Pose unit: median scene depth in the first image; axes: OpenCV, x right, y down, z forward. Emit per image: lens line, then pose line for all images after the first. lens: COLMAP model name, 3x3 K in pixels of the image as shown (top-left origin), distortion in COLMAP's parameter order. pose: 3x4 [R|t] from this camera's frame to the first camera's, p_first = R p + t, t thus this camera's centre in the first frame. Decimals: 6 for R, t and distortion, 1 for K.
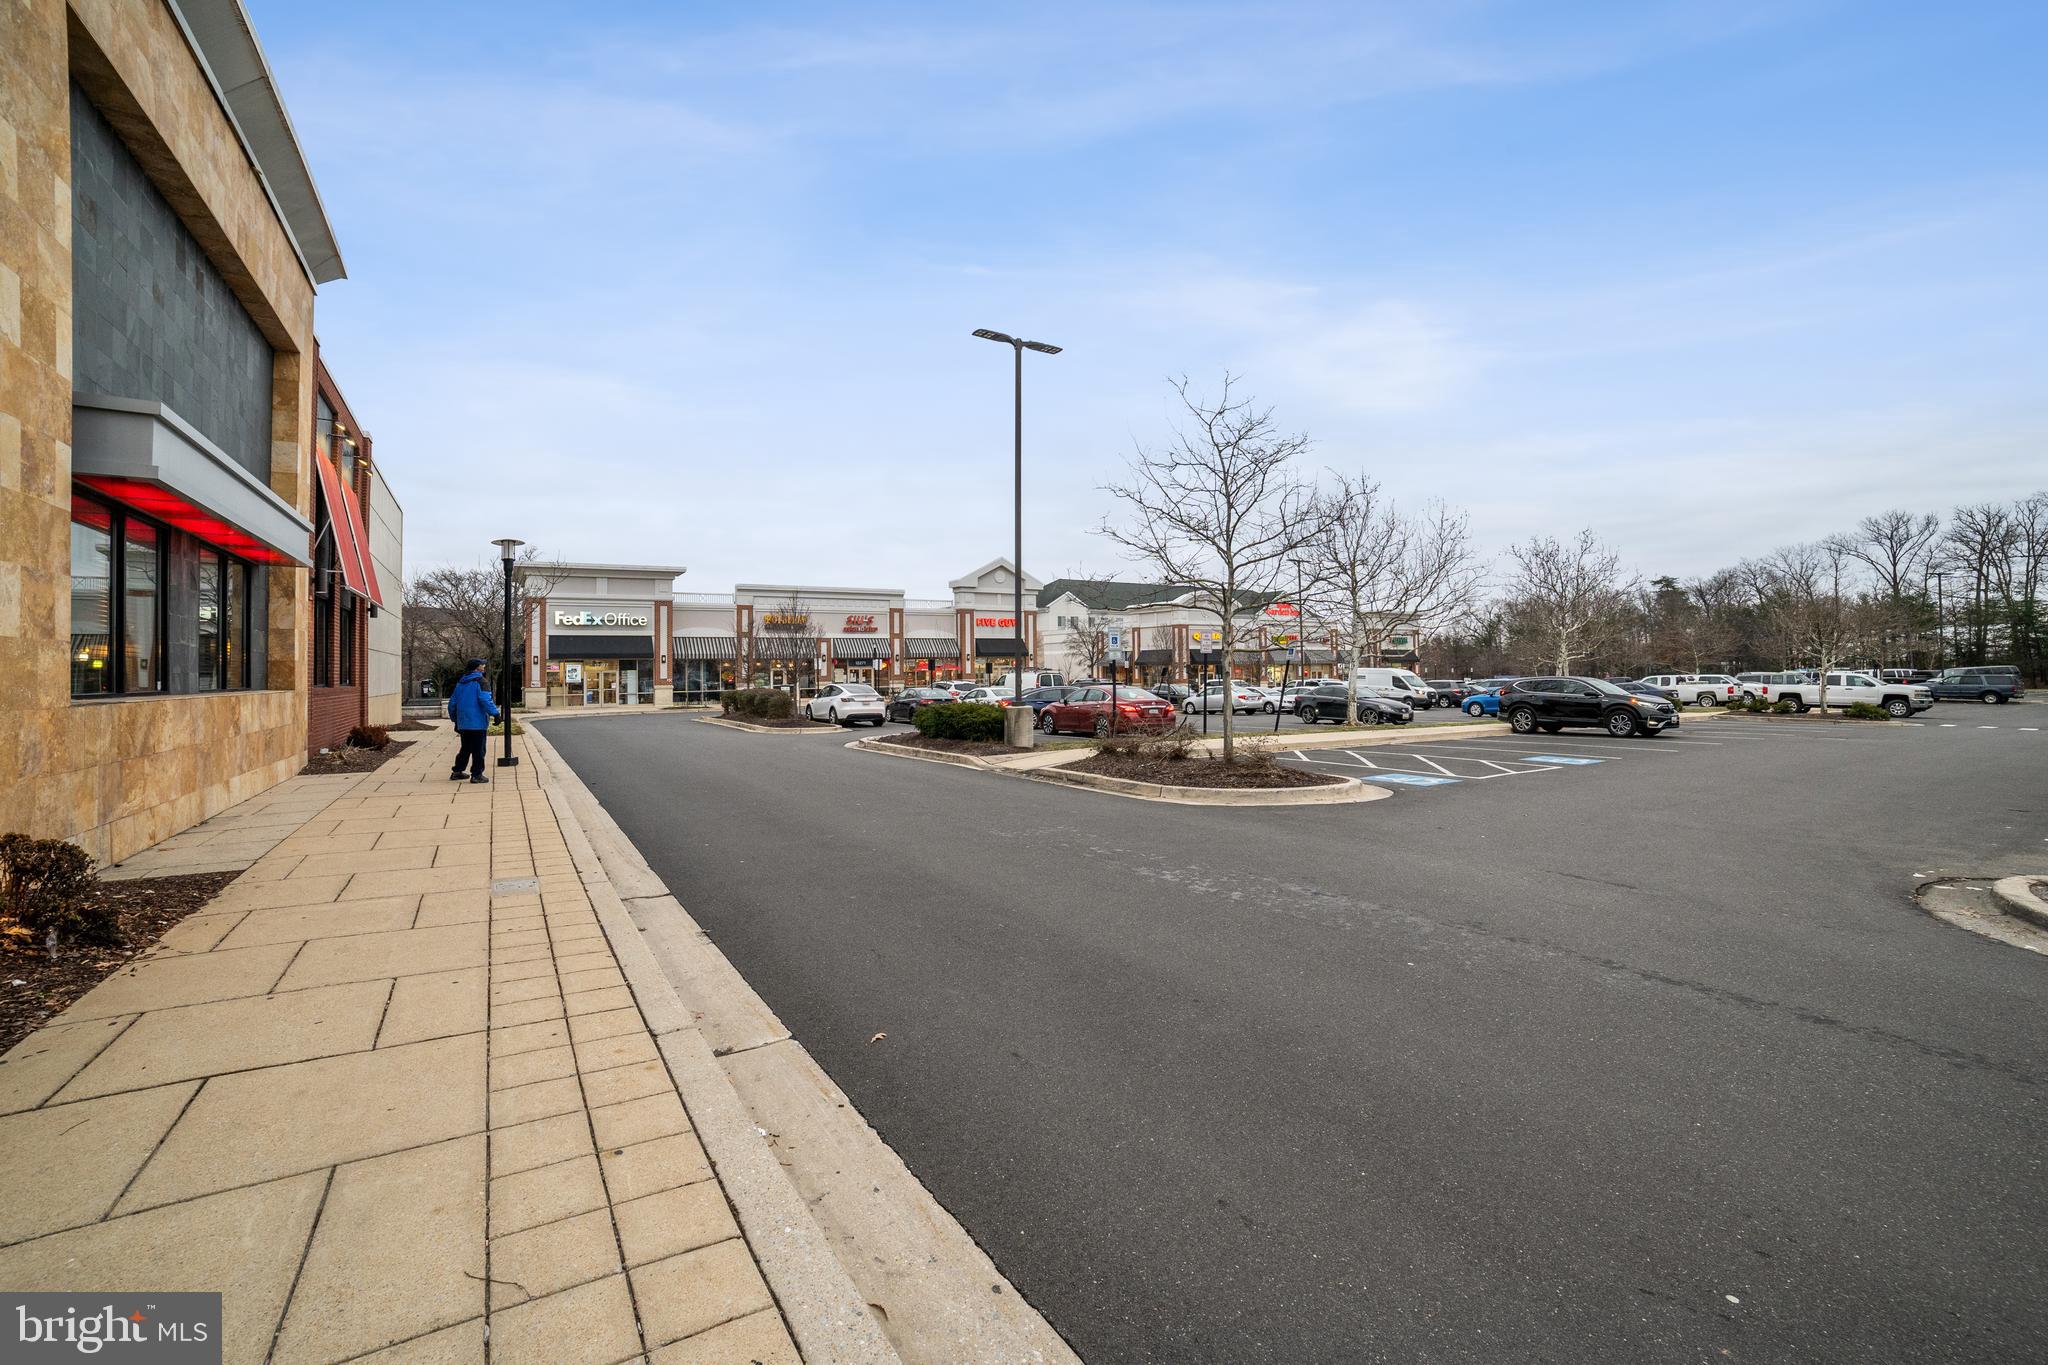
lens RADIAL K [[840.6, 0, 1031.4], [0, 840.6, 684.8], [0, 0, 1]] dist [-0.003970, 0.001204]
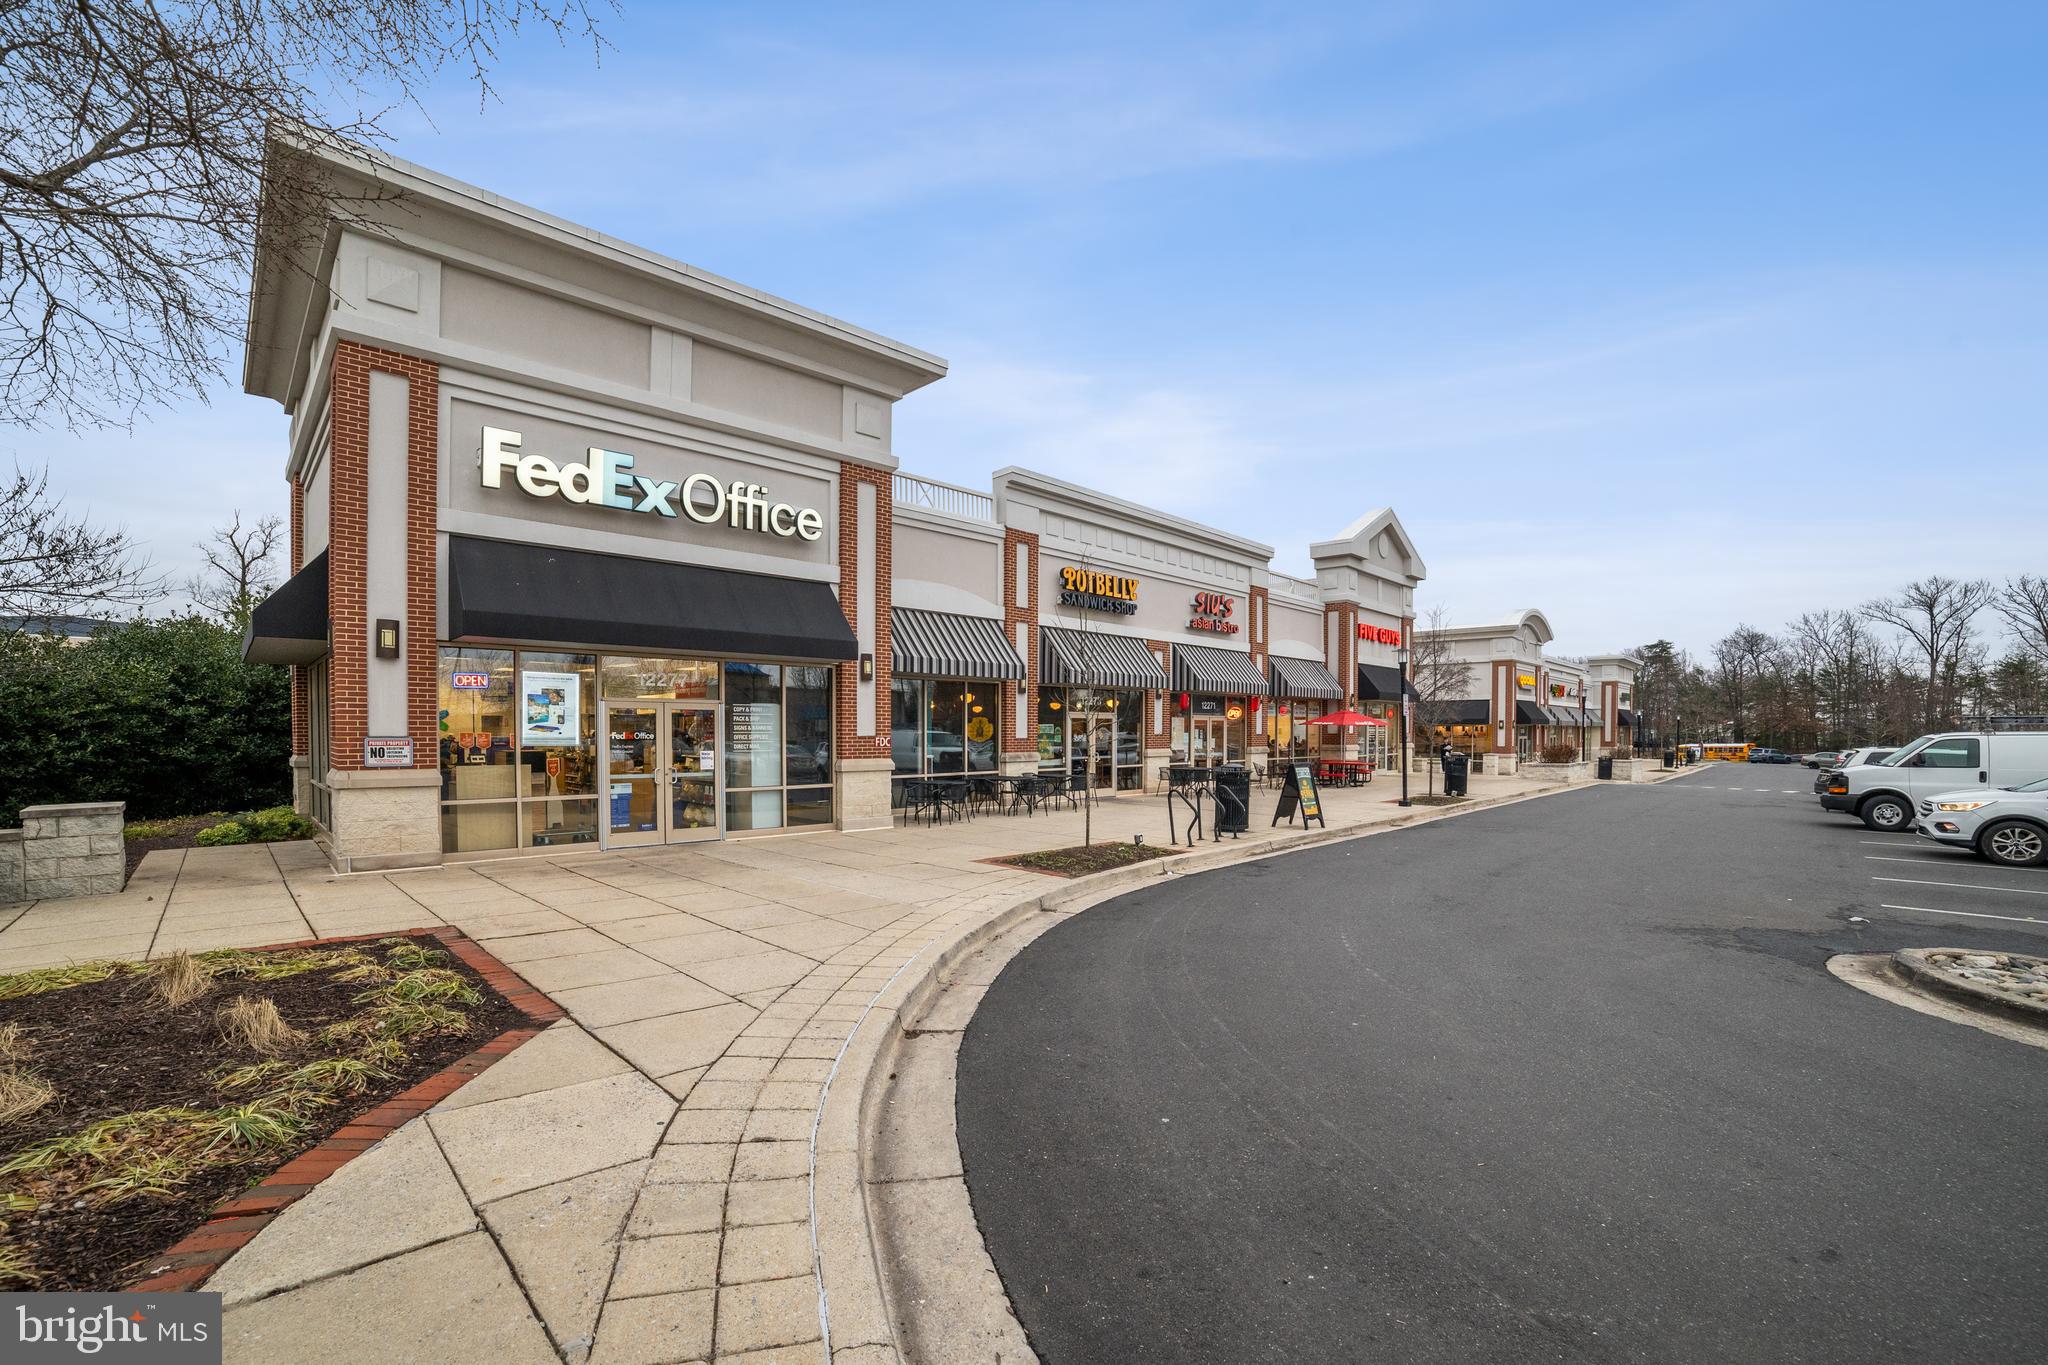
lens RADIAL K [[840.6, 0, 1035.0], [0, 840.6, 750.4], [0, 0, 1]] dist [-0.003970, 0.001204]
pose [[0.960555, 0.006853, 0.278004, -0.440105], [-0.004866, 0.999957, -0.007836, -0.000267], [-0.278046, 0.006174, 0.960548, 0.673022]]
